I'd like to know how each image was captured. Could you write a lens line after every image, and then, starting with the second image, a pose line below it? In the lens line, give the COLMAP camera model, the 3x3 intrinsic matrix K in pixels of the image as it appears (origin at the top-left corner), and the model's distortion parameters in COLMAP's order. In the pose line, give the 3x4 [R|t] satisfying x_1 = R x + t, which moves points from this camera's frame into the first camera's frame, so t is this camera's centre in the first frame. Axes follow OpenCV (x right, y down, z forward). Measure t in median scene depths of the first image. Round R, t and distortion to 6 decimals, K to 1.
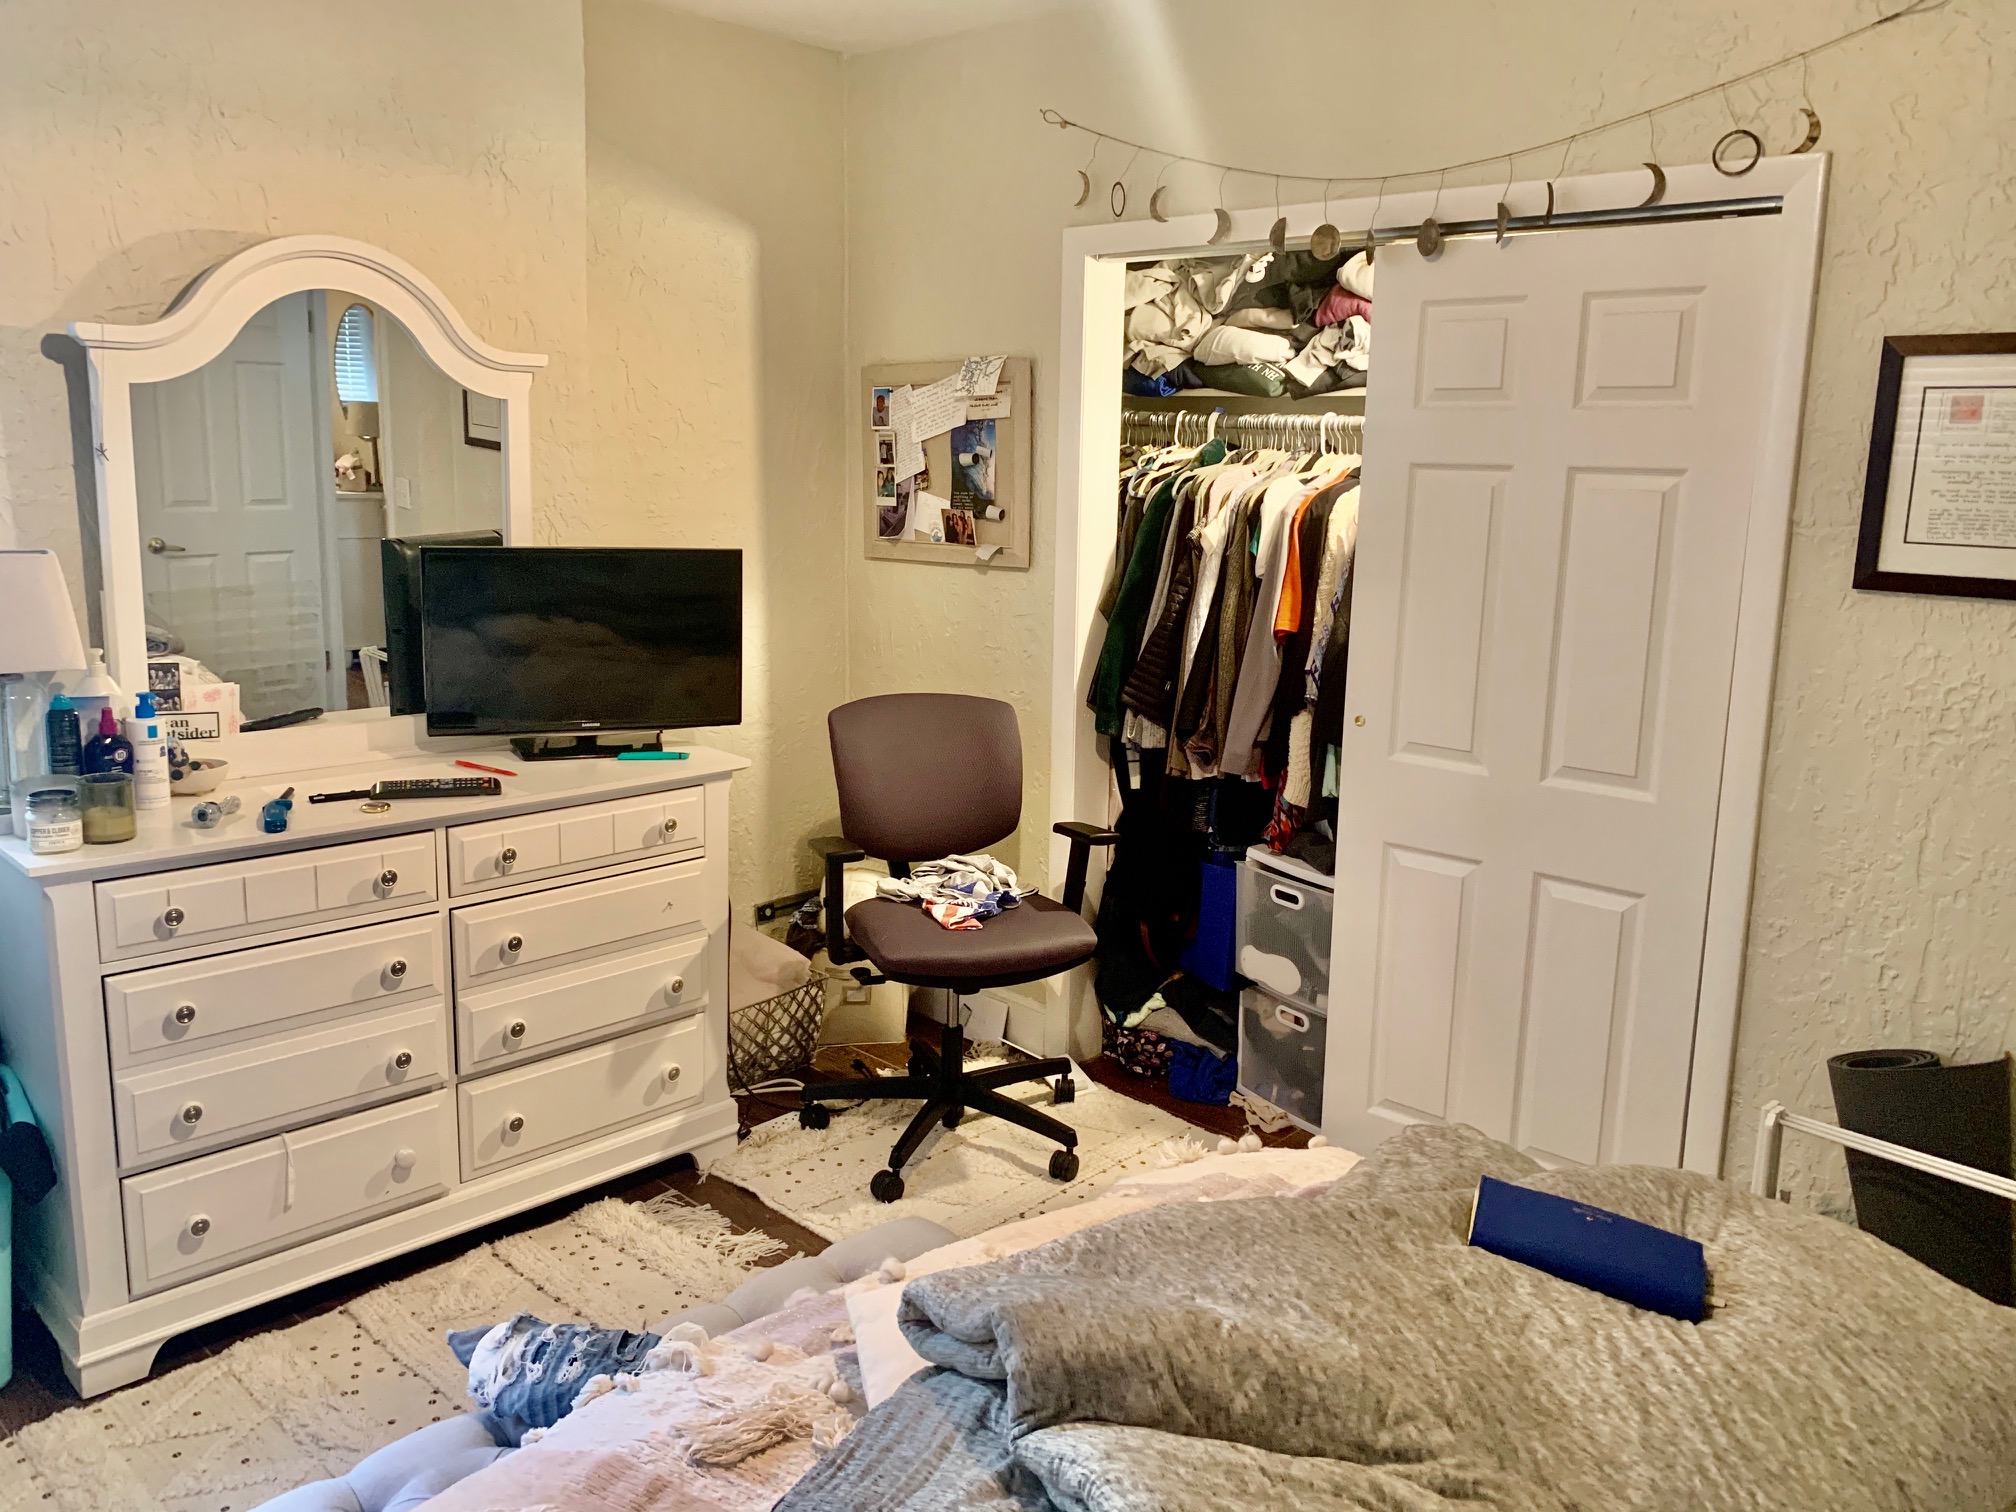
lens RADIAL K [[1556.0, 0, 995.2], [0, 1556.0, 741.5], [0, 0, 1]] dist [0.011925, -0.024190]
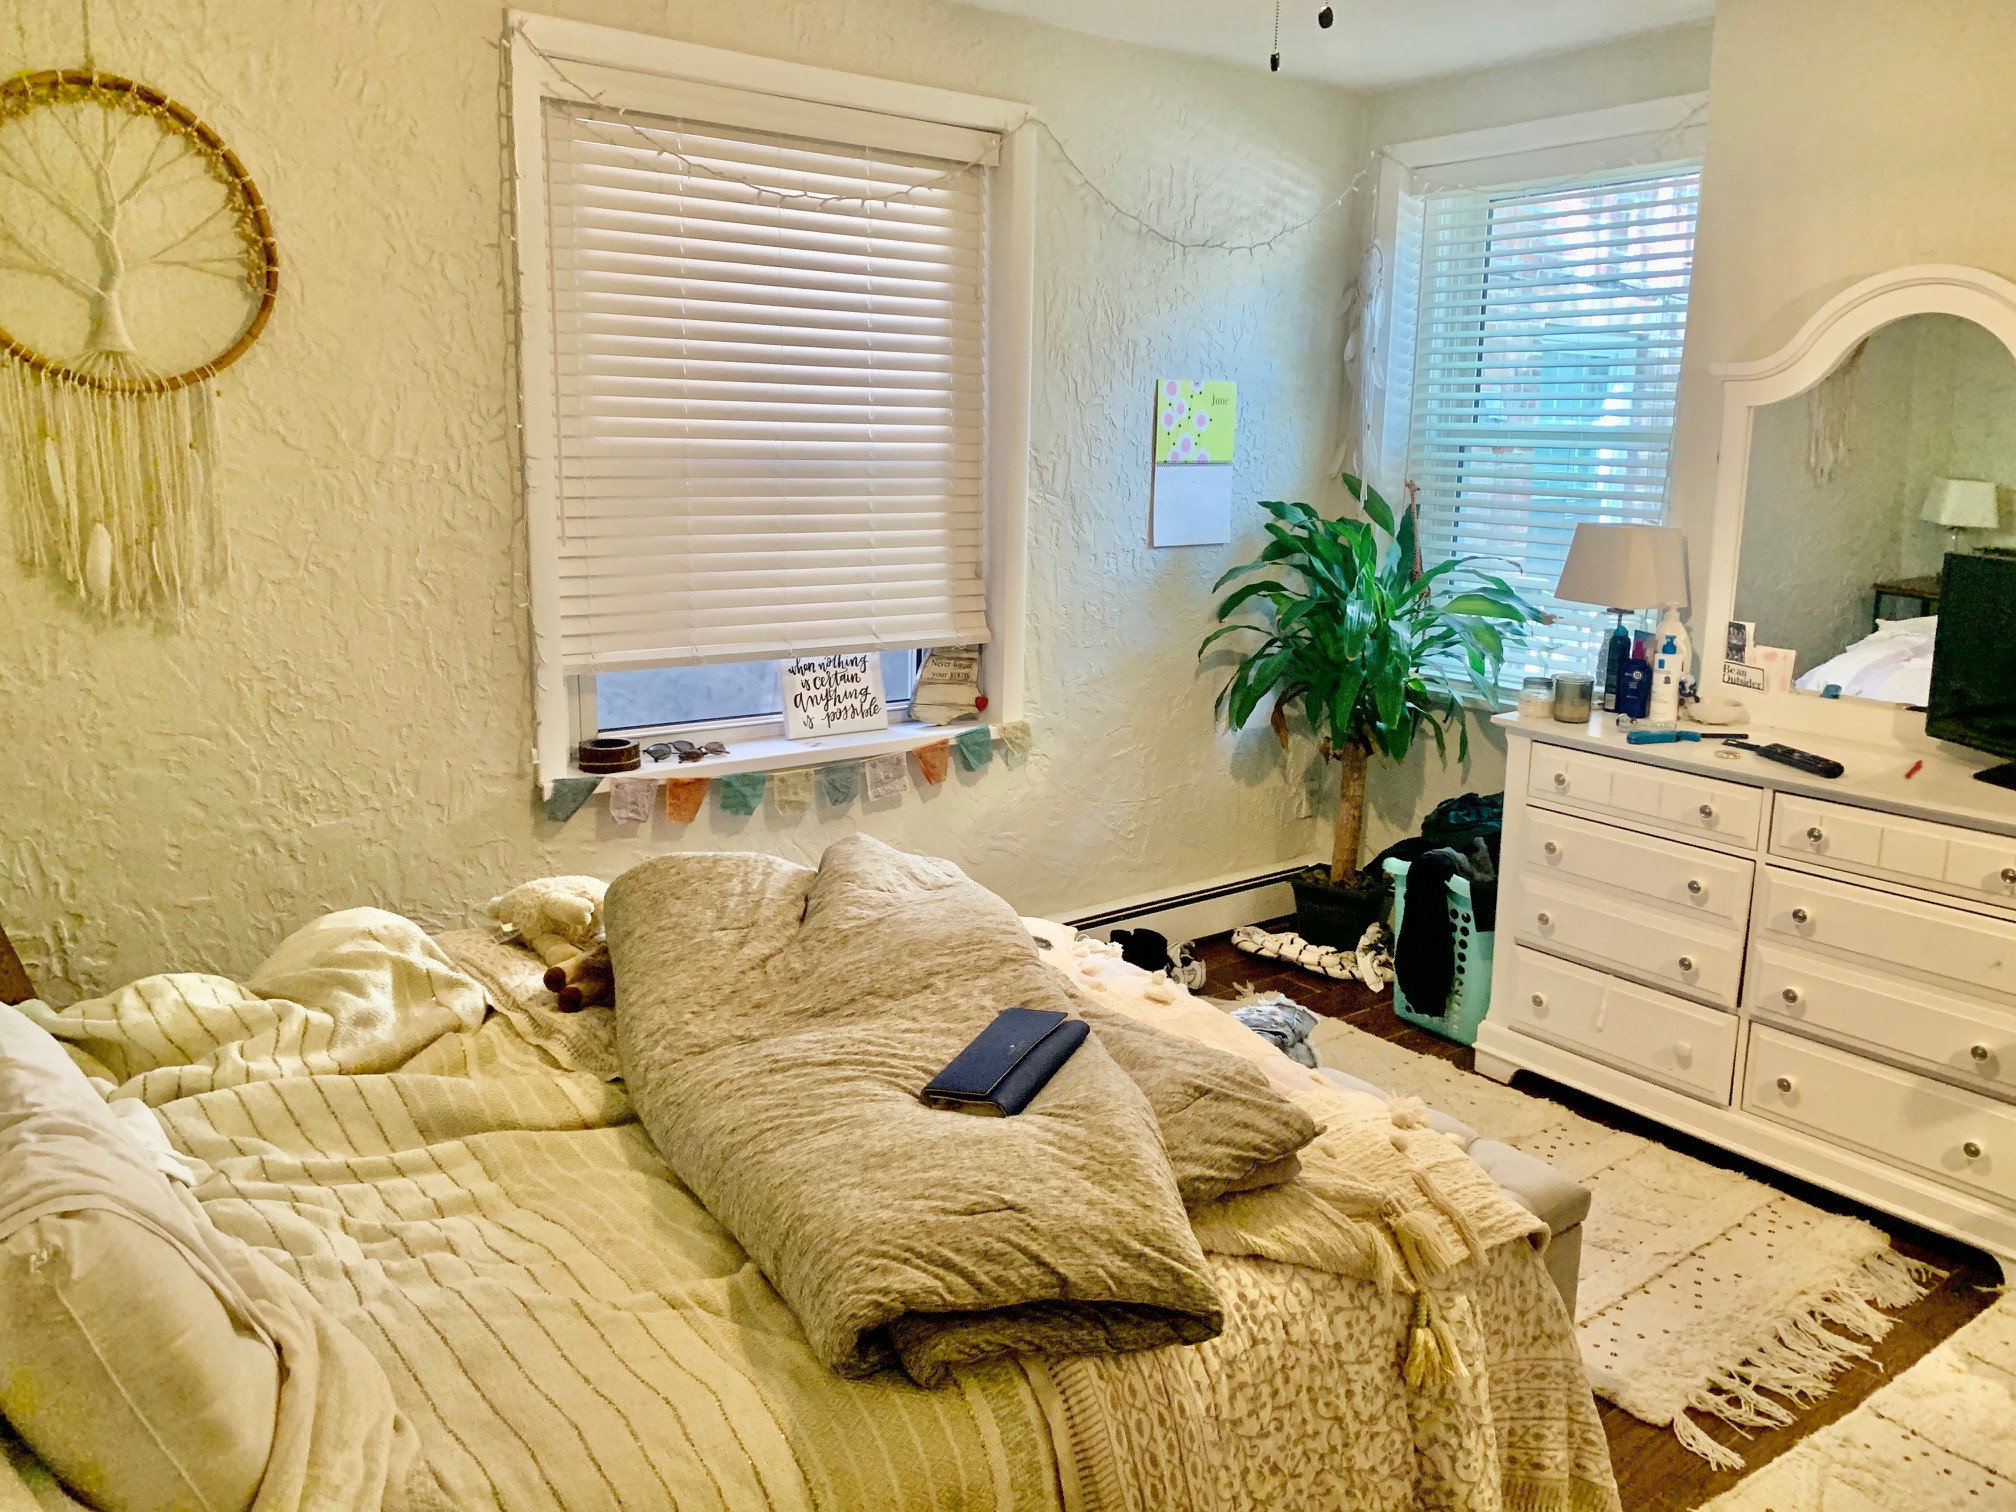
lens RADIAL K [[1556.0, 0, 1000.7], [0, 1556.0, 759.6], [0, 0, 1]] dist [0.011925, -0.024190]
pose [[-0.161893, 0.181227, -0.970024, 0.805209], [-0.208434, 0.954534, 0.213120, -0.087405], [0.964544, 0.236689, -0.116759, 0.569768]]
